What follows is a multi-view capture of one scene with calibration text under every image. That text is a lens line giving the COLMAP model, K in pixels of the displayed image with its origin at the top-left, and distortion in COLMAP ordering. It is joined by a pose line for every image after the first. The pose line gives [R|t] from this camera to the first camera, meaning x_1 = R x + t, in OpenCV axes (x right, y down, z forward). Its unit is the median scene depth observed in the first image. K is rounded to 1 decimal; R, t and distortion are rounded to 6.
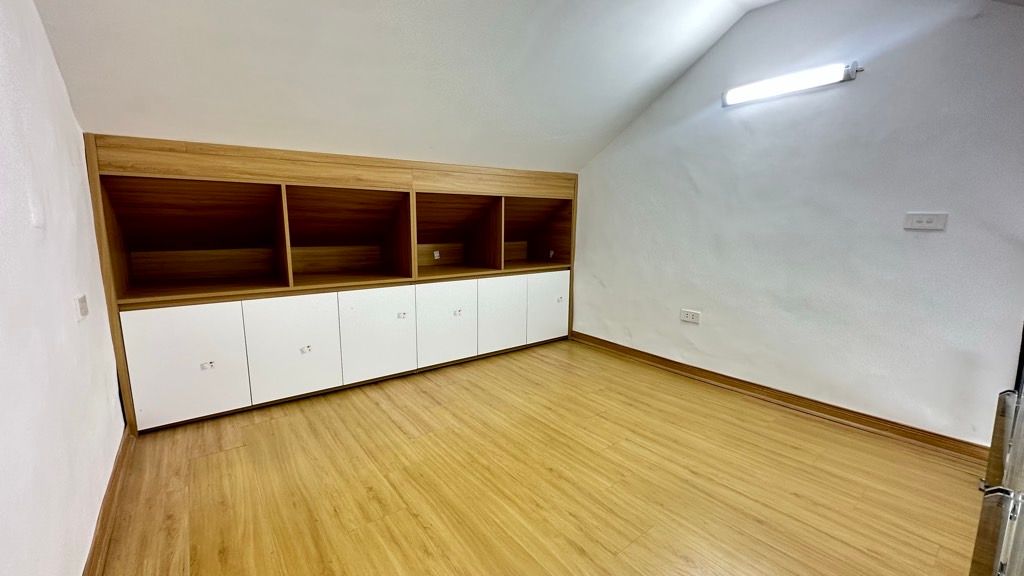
lens RADIAL K [[405.5, 0, 511.8], [0, 405.5, 286.4], [0, 0, 1]] dist [0.001581, 0.000345]
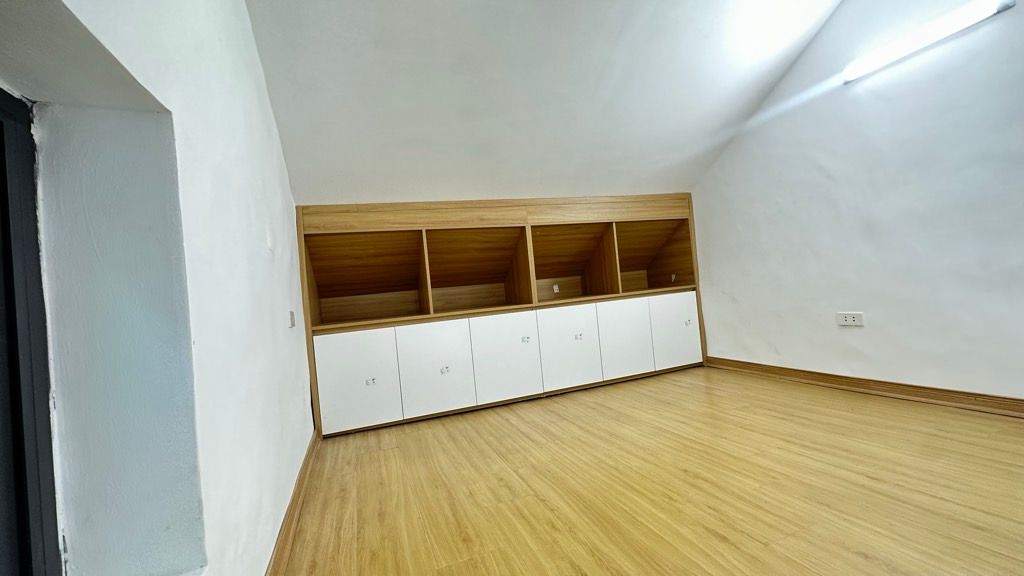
lens RADIAL K [[405.5, 0, 514.7], [0, 405.5, 286.1], [0, 0, 1]] dist [0.001581, 0.000345]
pose [[0.950761, -0.105008, -0.291593, 0.033785], [0.057594, 0.984327, -0.166683, 0.142636], [0.304526, 0.141682, 0.941908, -0.038605]]
